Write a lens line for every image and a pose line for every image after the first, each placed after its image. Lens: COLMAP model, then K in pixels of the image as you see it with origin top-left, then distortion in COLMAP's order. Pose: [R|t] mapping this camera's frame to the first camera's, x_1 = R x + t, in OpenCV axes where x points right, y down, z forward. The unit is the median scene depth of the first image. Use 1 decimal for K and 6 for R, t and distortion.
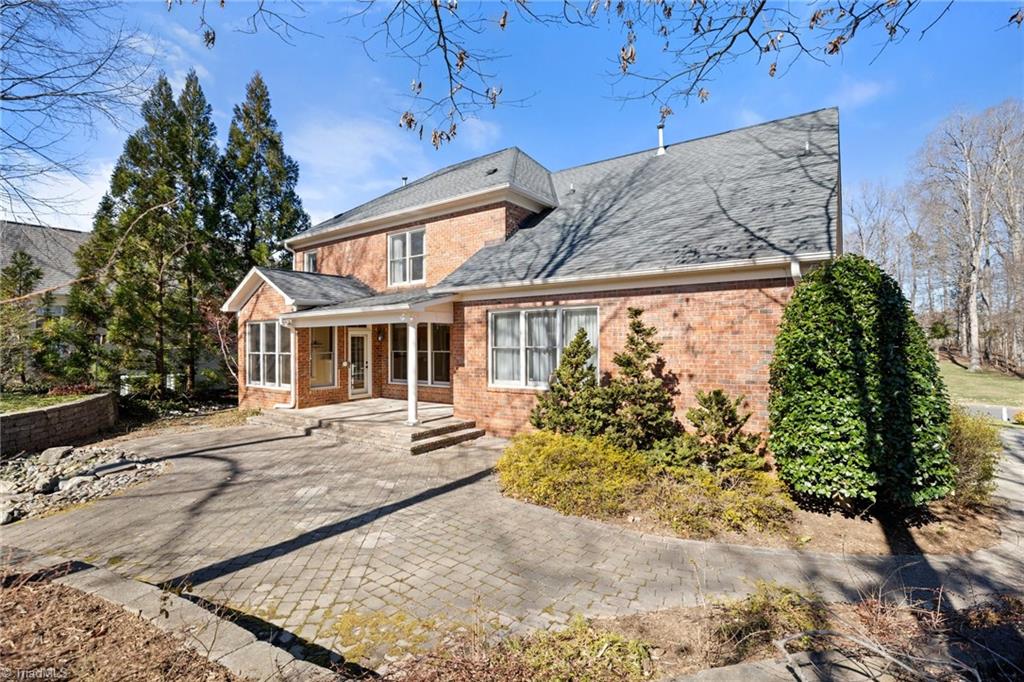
lens RADIAL K [[493.7, 0, 514.8], [0, 493.7, 340.4], [0, 0, 1]] dist [-0.024632, -0.000358]
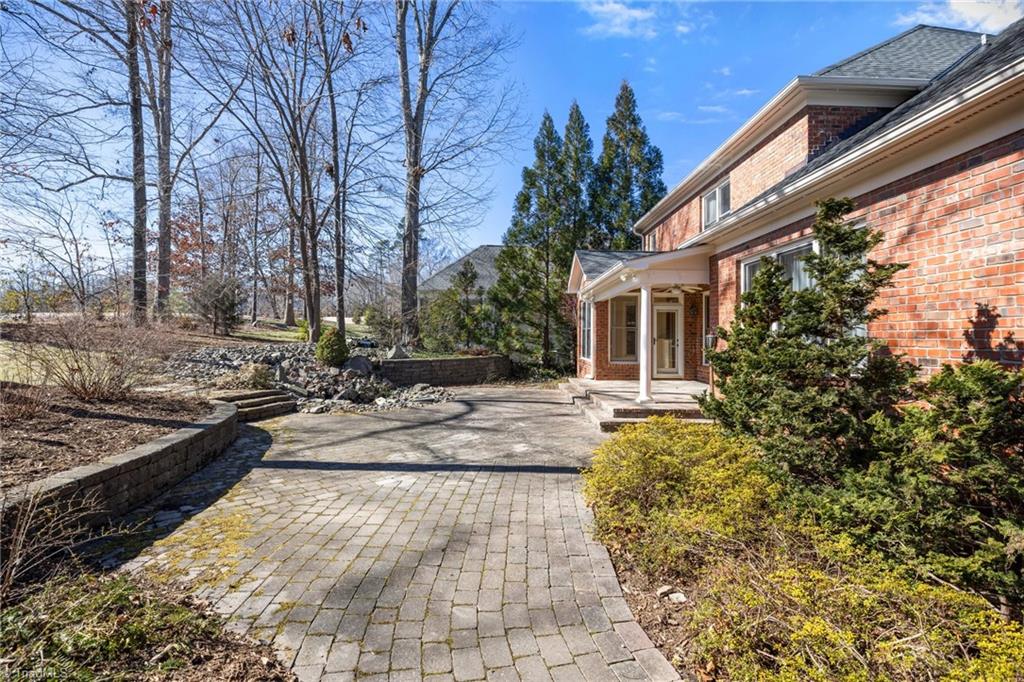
lens RADIAL K [[466.9, 0, 507.1], [0, 466.9, 331.1], [0, 0, 1]] dist [-0.026805, 0.000344]
pose [[0.573187, 0.004174, -0.819414, 0.227309], [-0.018649, 0.999794, -0.007953, 0.040553], [0.819212, 0.019840, 0.573147, 0.241618]]
